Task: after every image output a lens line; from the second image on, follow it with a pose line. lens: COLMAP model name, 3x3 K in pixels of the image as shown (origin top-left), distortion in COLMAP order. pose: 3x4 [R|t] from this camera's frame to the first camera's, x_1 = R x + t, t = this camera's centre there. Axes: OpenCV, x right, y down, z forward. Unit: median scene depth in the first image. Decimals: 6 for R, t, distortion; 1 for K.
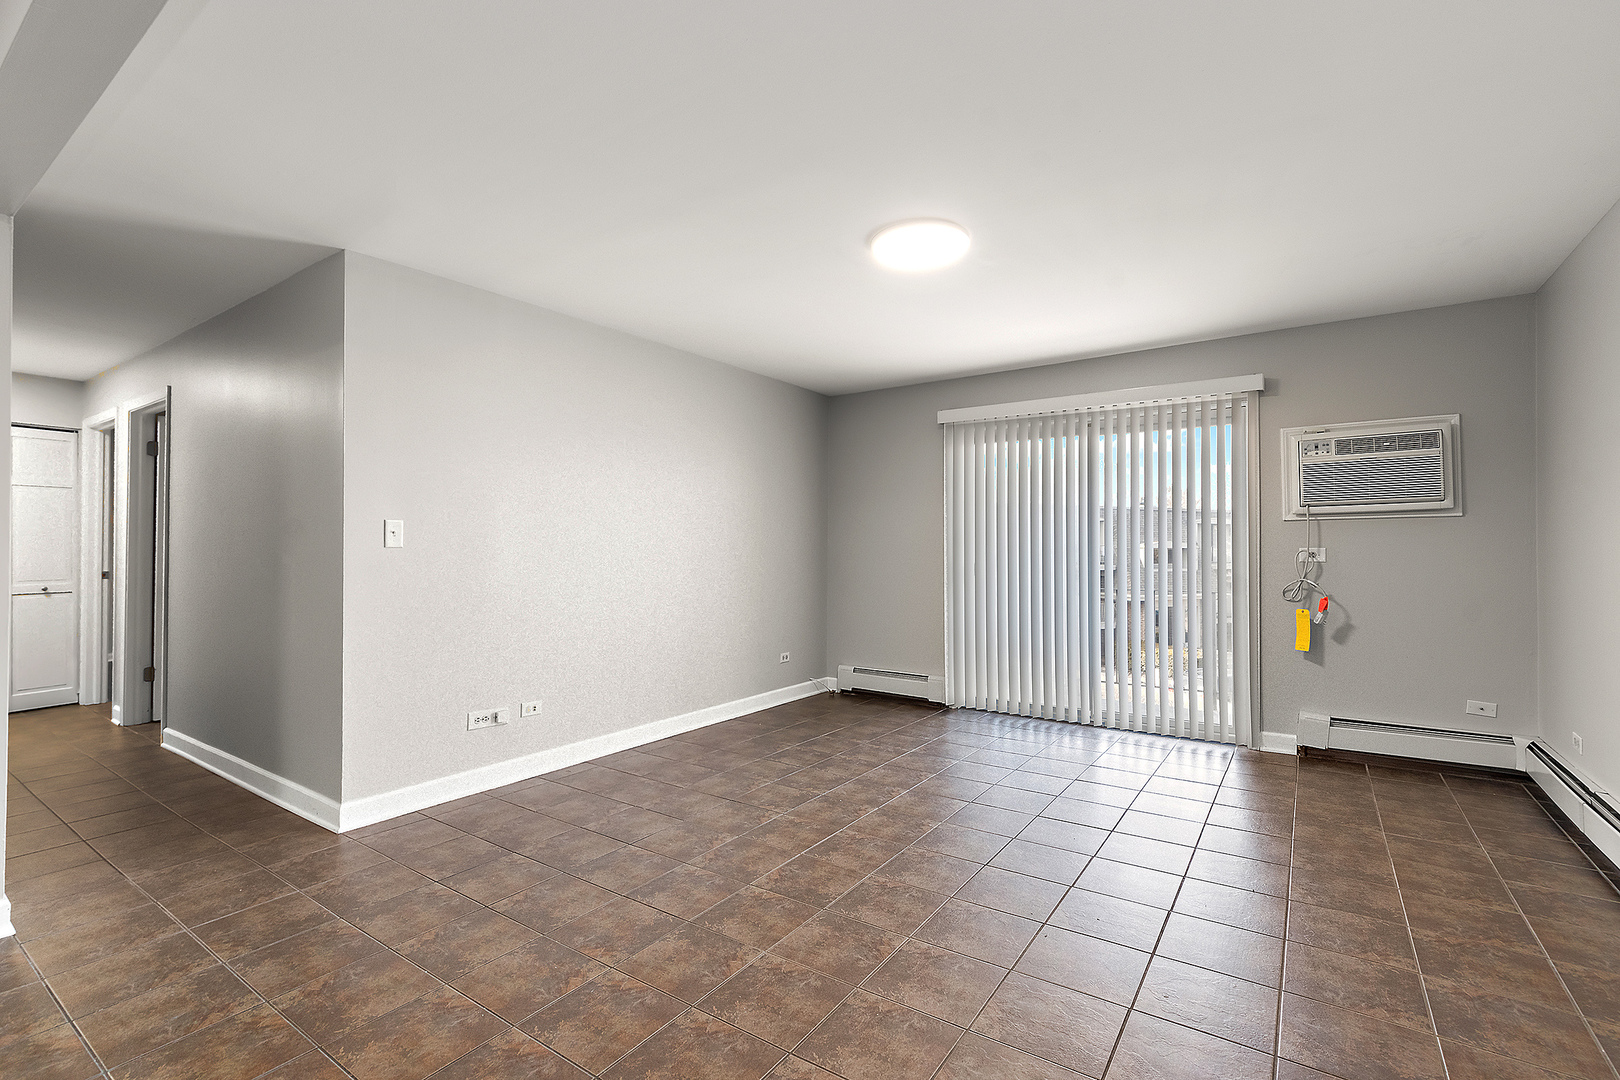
lens RADIAL K [[729.3, 0, 811.8], [0, 729.3, 542.9], [0, 0, 1]] dist [-0.002945, -0.000636]
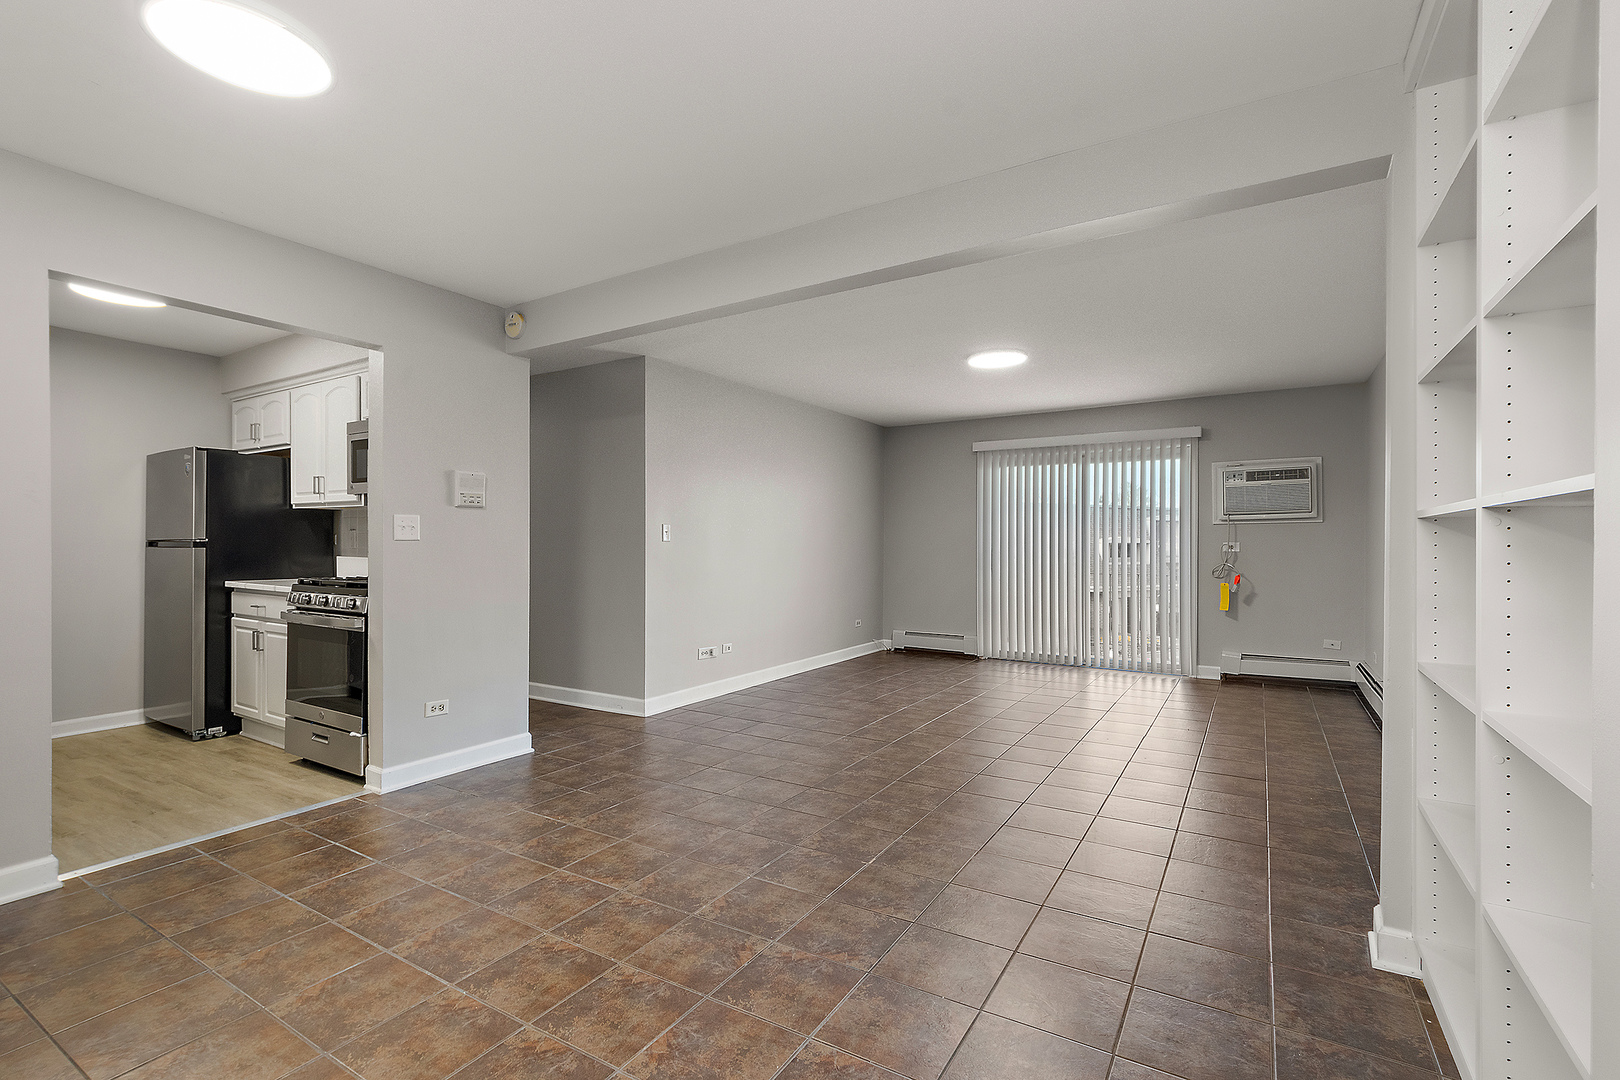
lens RADIAL K [[729.3, 0, 811.5], [0, 729.3, 549.5], [0, 0, 1]] dist [-0.002945, -0.000636]
pose [[0.998591, 0.000747, 0.053063, -0.261509], [-0.001627, 0.999862, 0.016560, -0.002106], [-0.053043, -0.016623, 0.998454, -0.461745]]
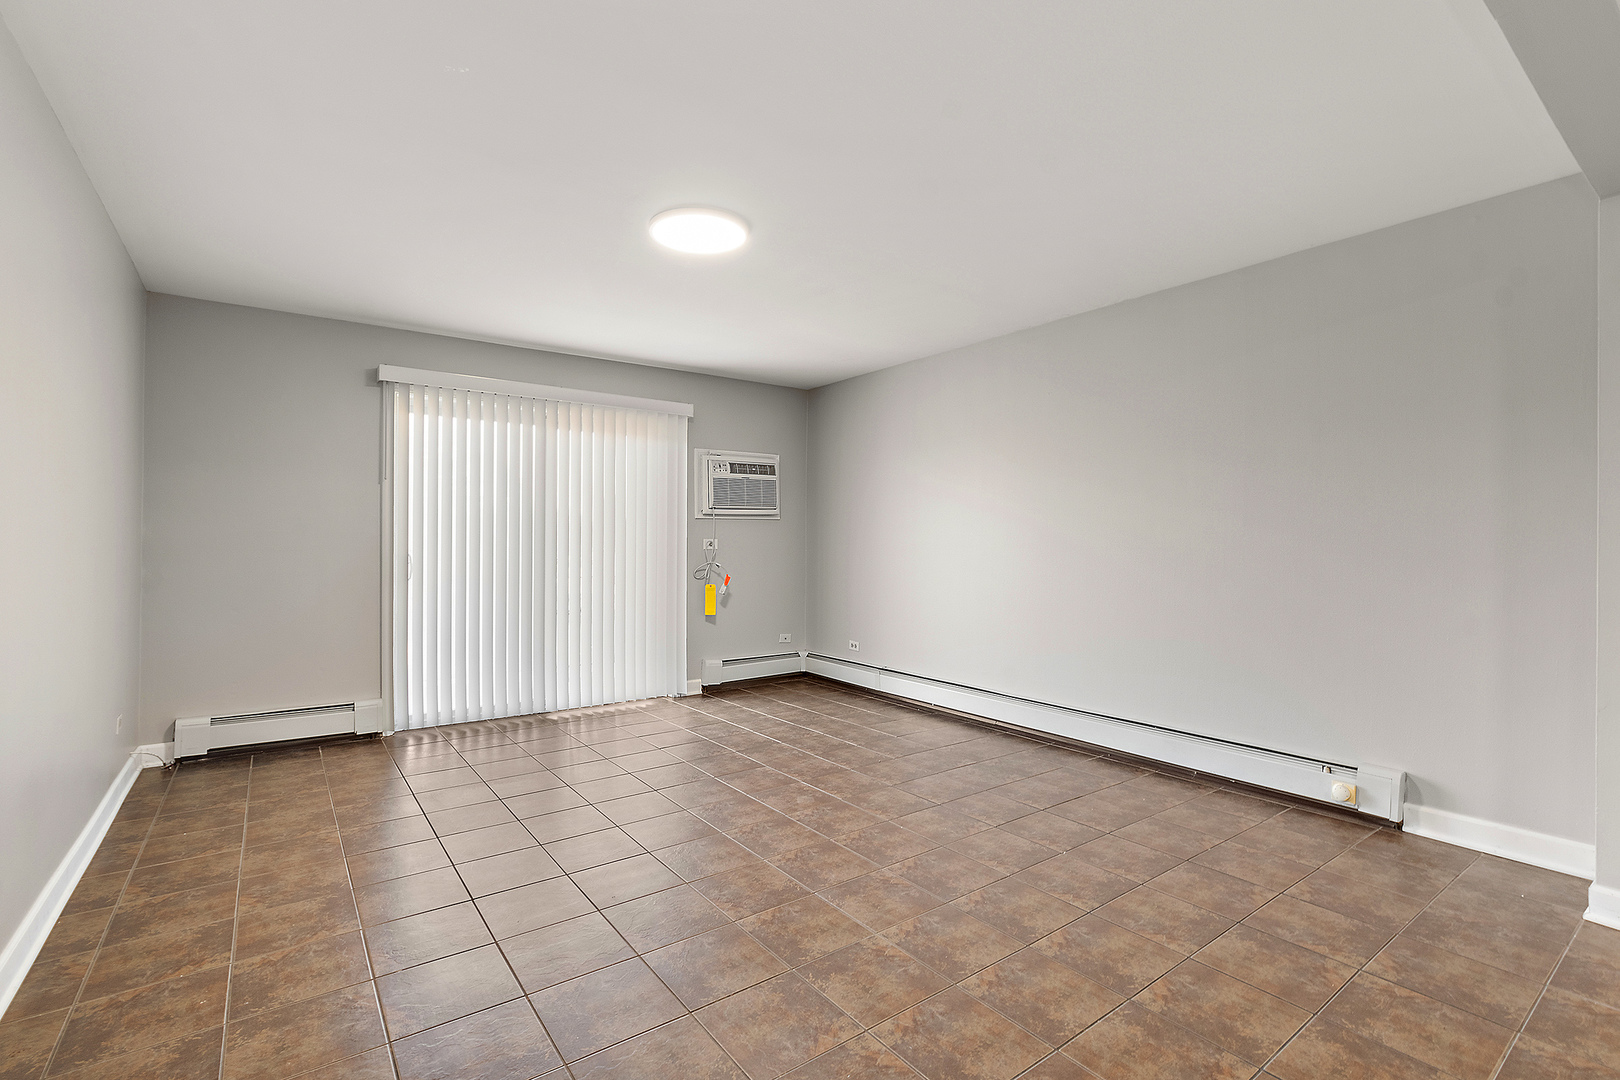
lens RADIAL K [[729.3, 0, 798.8], [0, 729.3, 536.7], [0, 0, 1]] dist [-0.002945, -0.000636]
pose [[0.331245, 0.005728, 0.943527, -0.543043], [-0.011194, 0.999935, -0.002140, 0.003449], [-0.943478, -0.009853, 0.331288, 0.390806]]
